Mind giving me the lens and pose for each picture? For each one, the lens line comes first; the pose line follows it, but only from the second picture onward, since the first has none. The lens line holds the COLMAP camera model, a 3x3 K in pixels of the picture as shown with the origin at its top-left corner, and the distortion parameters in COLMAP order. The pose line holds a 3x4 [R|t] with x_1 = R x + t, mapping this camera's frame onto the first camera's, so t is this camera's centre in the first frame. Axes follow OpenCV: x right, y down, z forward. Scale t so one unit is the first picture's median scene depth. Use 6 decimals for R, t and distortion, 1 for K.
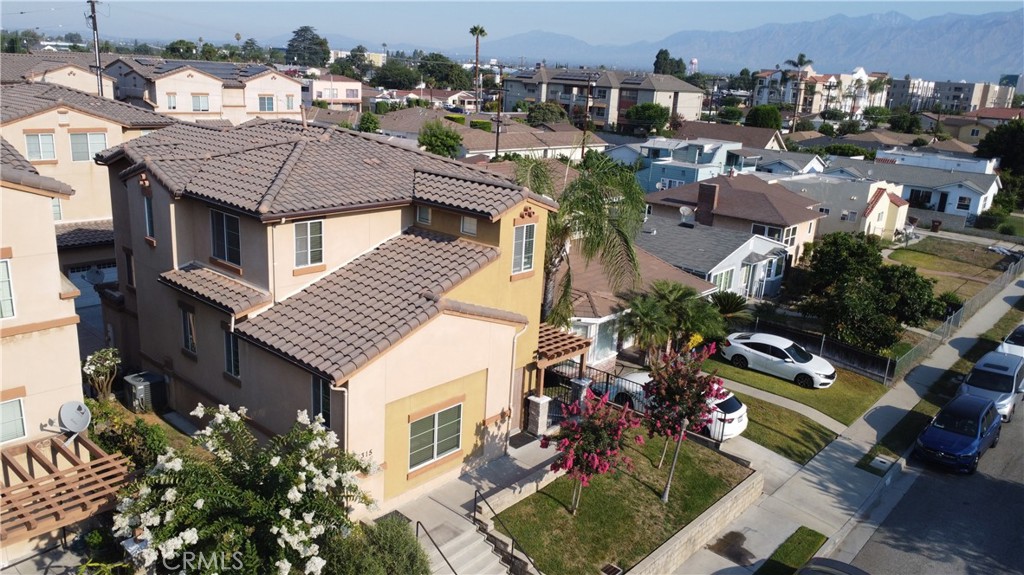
lens RADIAL K [[771.3, 0, 506.1], [0, 771.3, 292.4], [0, 0, 1]] dist [0.004930, -0.006598]
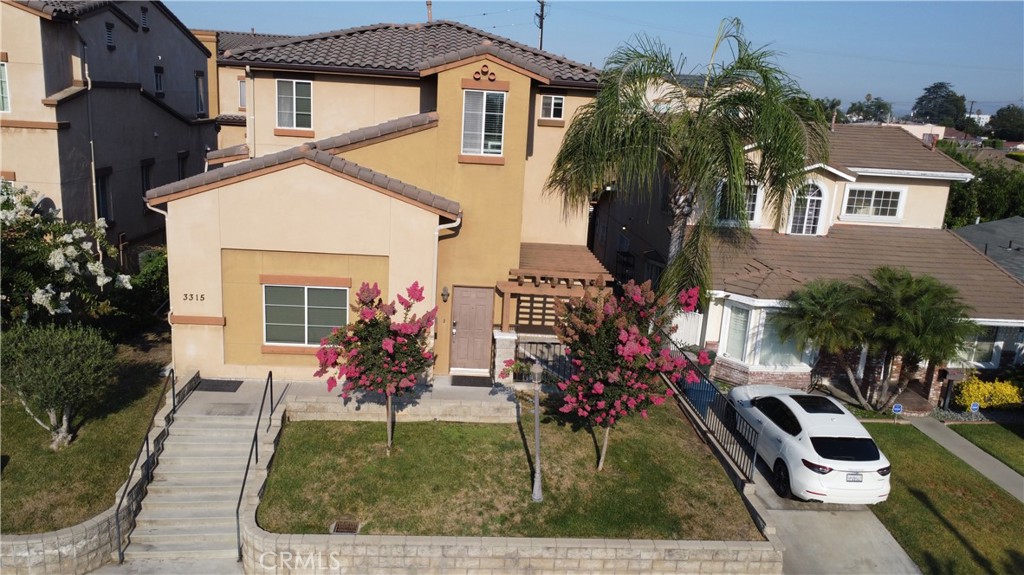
lens RADIAL K [[771.3, 0, 506.1], [0, 771.3, 292.4], [0, 0, 1]] dist [0.004930, -0.006598]
pose [[0.712928, 0.154880, -0.683920, 0.544300], [-0.212491, 0.977163, -0.000215, 0.095446], [0.668268, 0.145480, 0.729557, 0.437267]]
